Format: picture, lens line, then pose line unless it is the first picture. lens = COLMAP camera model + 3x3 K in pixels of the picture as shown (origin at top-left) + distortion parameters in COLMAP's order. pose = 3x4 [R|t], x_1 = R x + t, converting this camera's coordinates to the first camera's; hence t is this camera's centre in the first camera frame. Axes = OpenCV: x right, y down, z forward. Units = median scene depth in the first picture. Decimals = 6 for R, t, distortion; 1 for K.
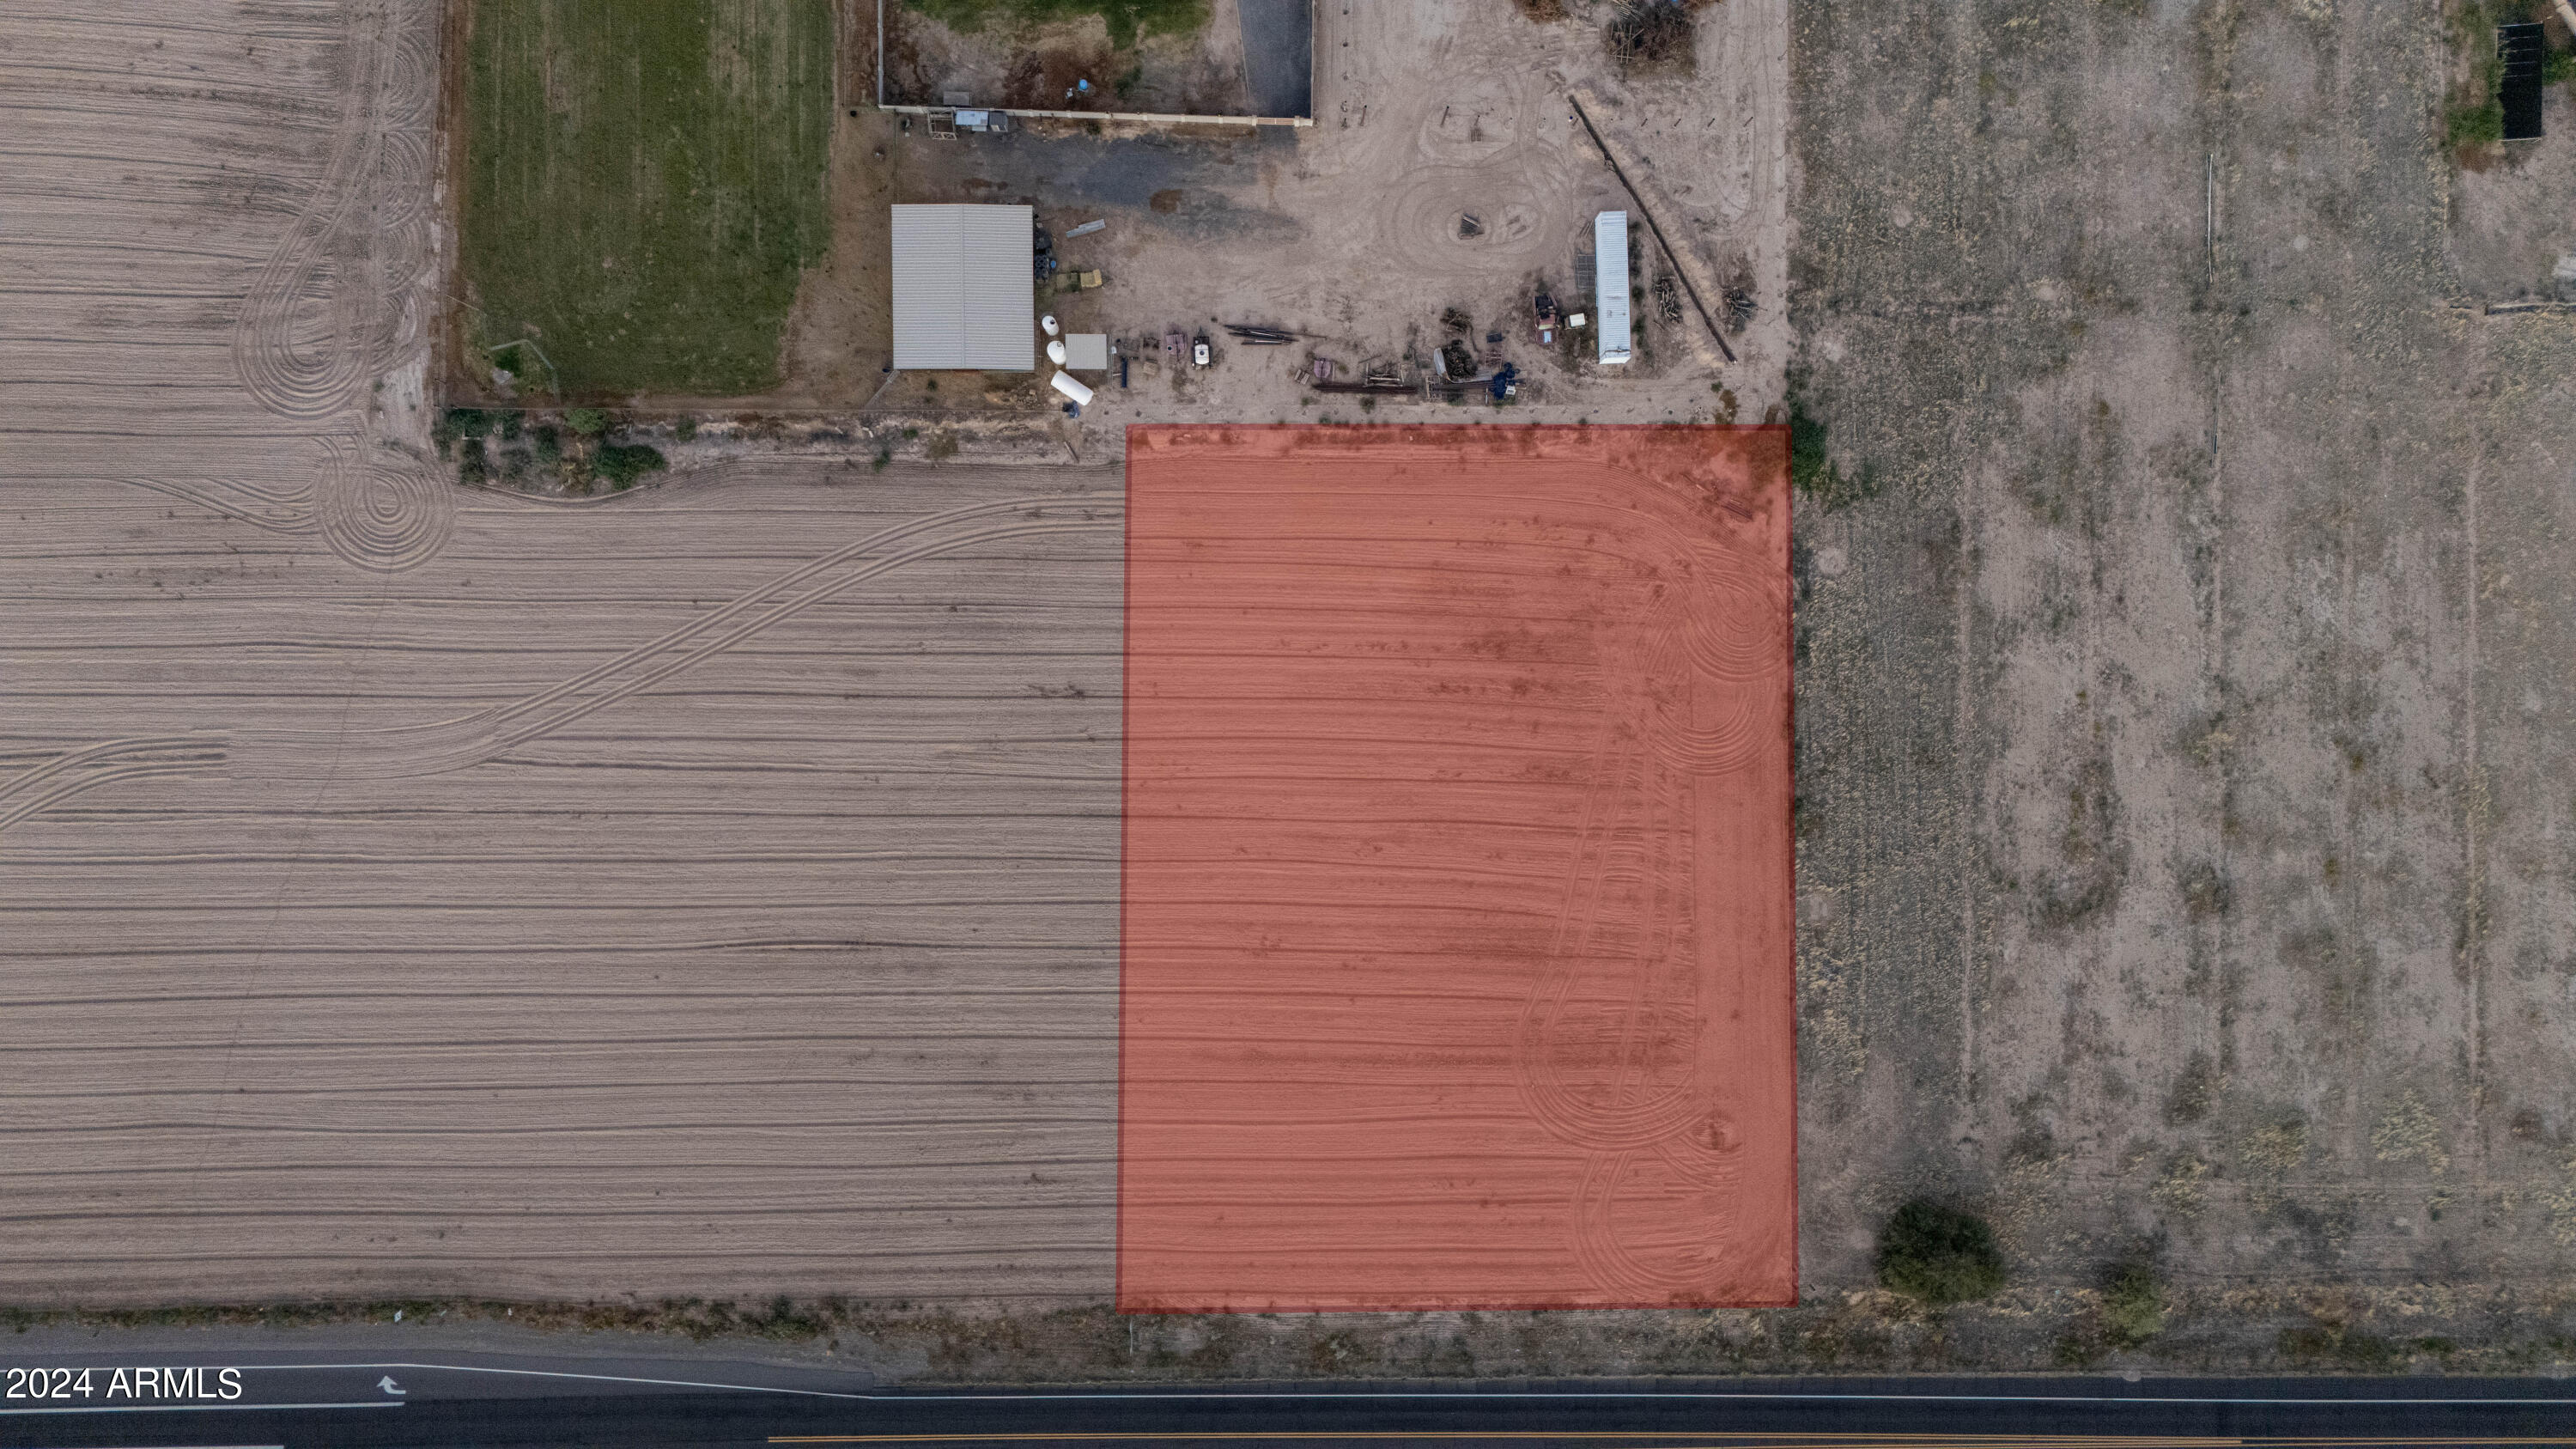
lens RADIAL K [[1892.4, 0, 1289.9], [0, 1892.4, 722.4], [0, 0, 1]] dist [0.072883, -0.064149]
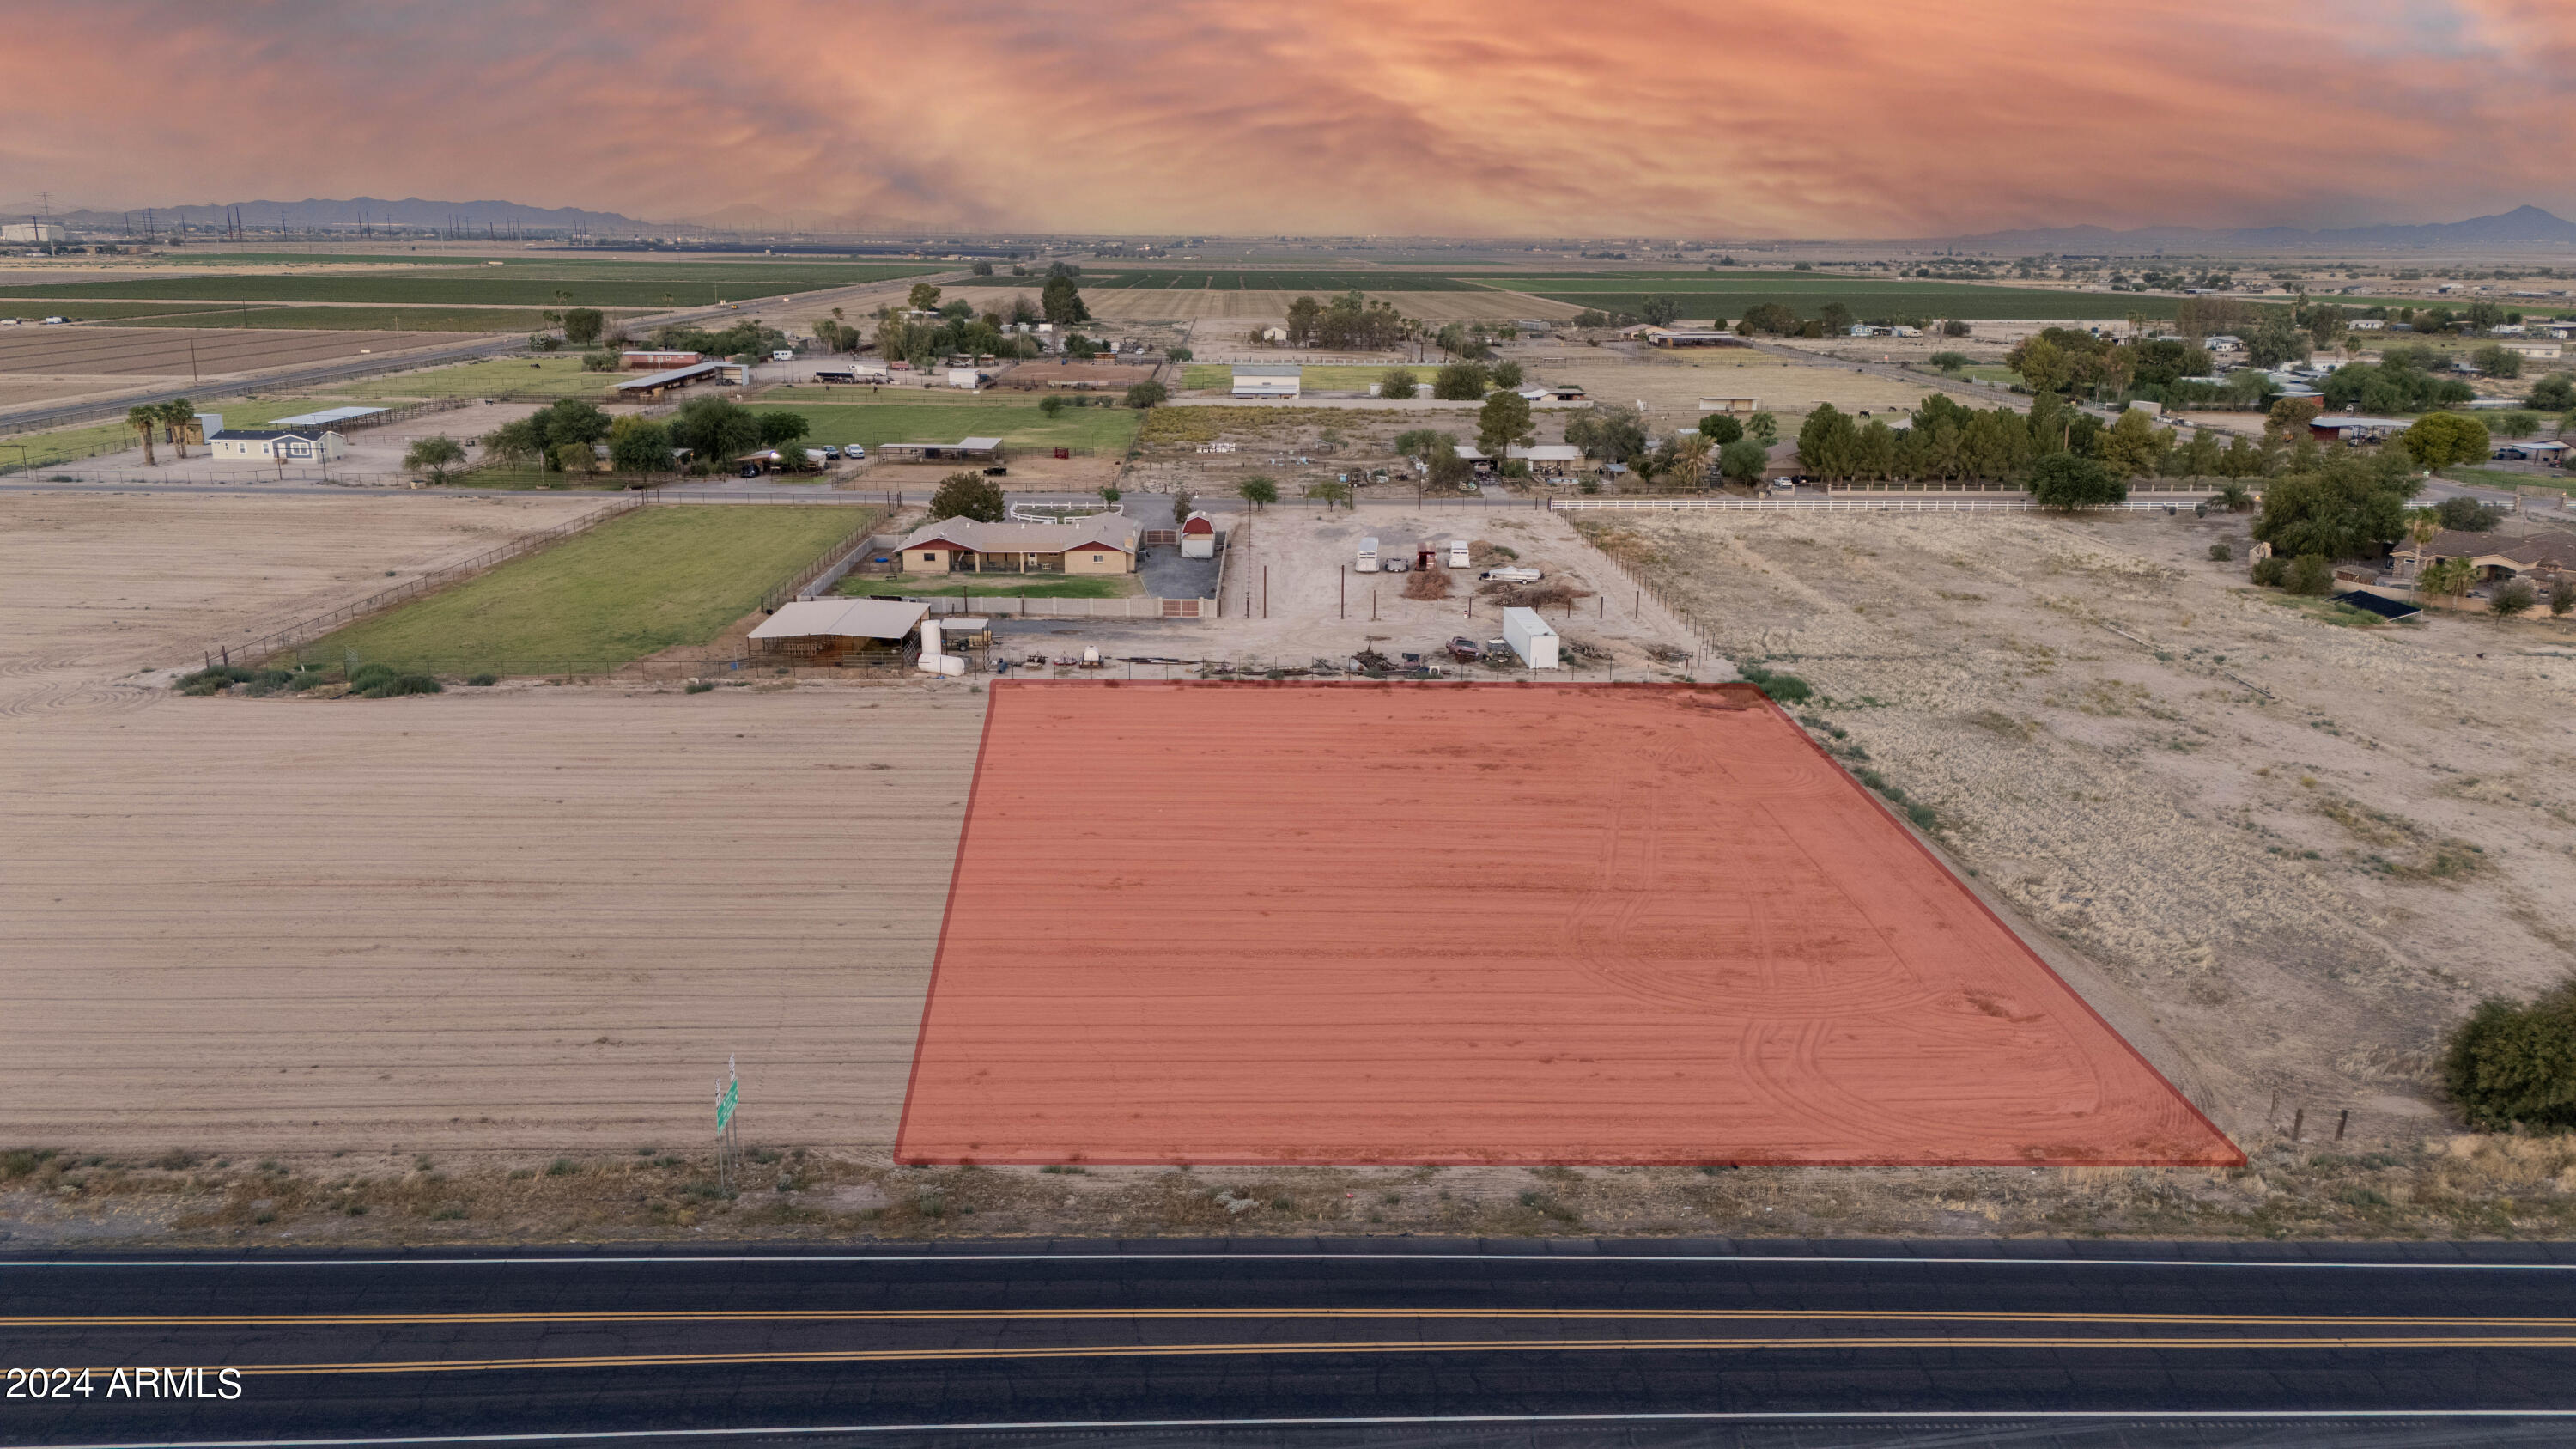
lens RADIAL K [[1892.4, 0, 1289.9], [0, 1892.4, 722.4], [0, 0, 1]] dist [0.072883, -0.064149]
pose [[0.999542, -0.025142, 0.016854, 0.032700], [0.022487, 0.244103, -0.969488, 0.687445], [0.020261, 0.969423, 0.244557, 0.803030]]
